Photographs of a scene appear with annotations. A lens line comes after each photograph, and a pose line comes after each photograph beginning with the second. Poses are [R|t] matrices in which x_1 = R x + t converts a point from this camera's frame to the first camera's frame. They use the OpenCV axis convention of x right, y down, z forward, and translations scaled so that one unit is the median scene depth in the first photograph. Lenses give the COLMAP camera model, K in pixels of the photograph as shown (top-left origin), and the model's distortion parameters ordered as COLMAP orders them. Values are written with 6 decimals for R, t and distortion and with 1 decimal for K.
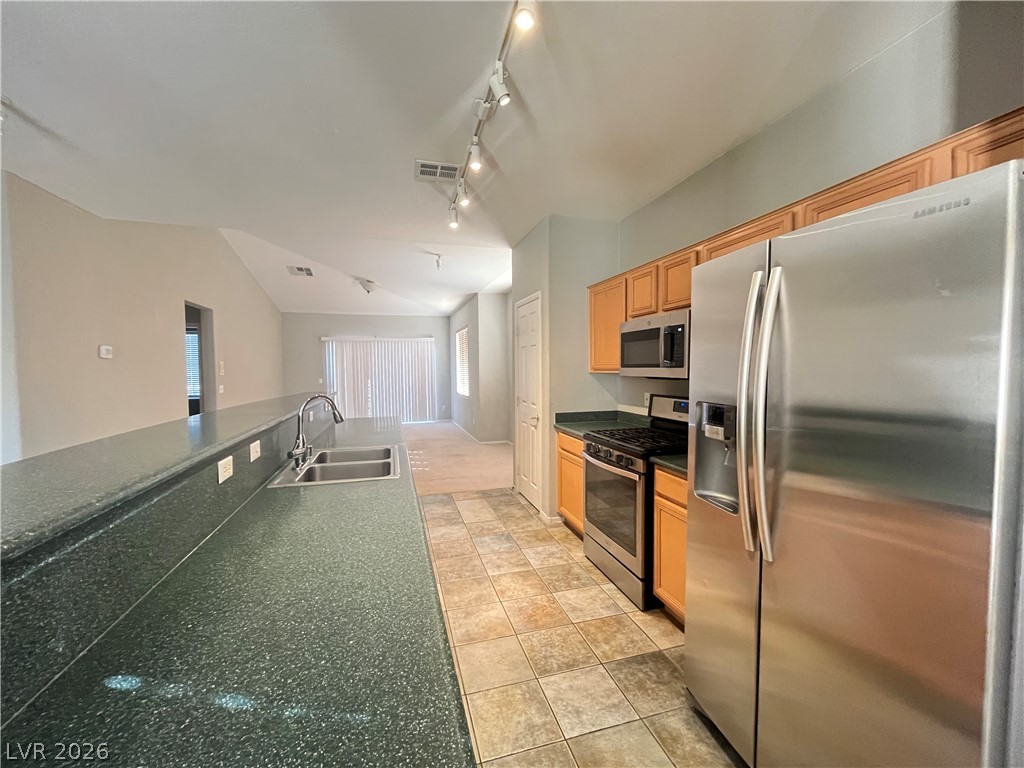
lens RADIAL K [[420.4, 0, 511.0], [0, 420.4, 386.4], [0, 0, 1]] dist [-0.003532, -0.000241]
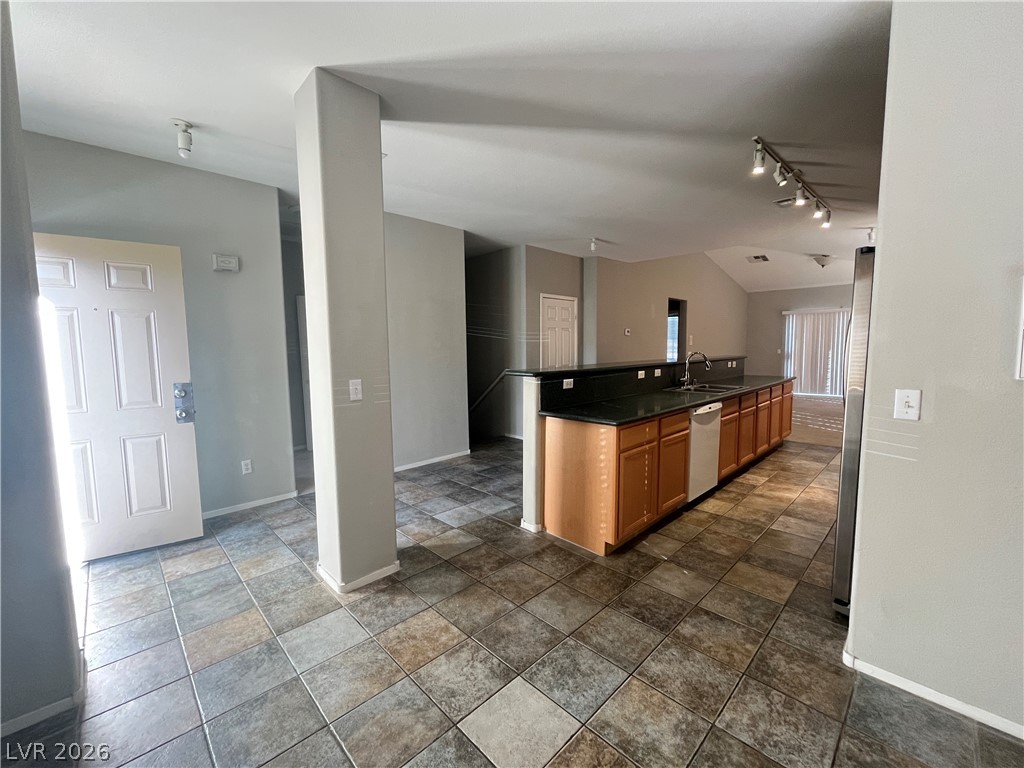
lens RADIAL K [[420.4, 0, 514.0], [0, 420.4, 381.7], [0, 0, 1]] dist [-0.003532, -0.000241]
pose [[0.480676, 0.077097, -0.873502, 0.759637], [-0.030638, 0.996996, 0.071137, 0.039794], [0.876363, -0.007431, 0.481594, -0.608139]]
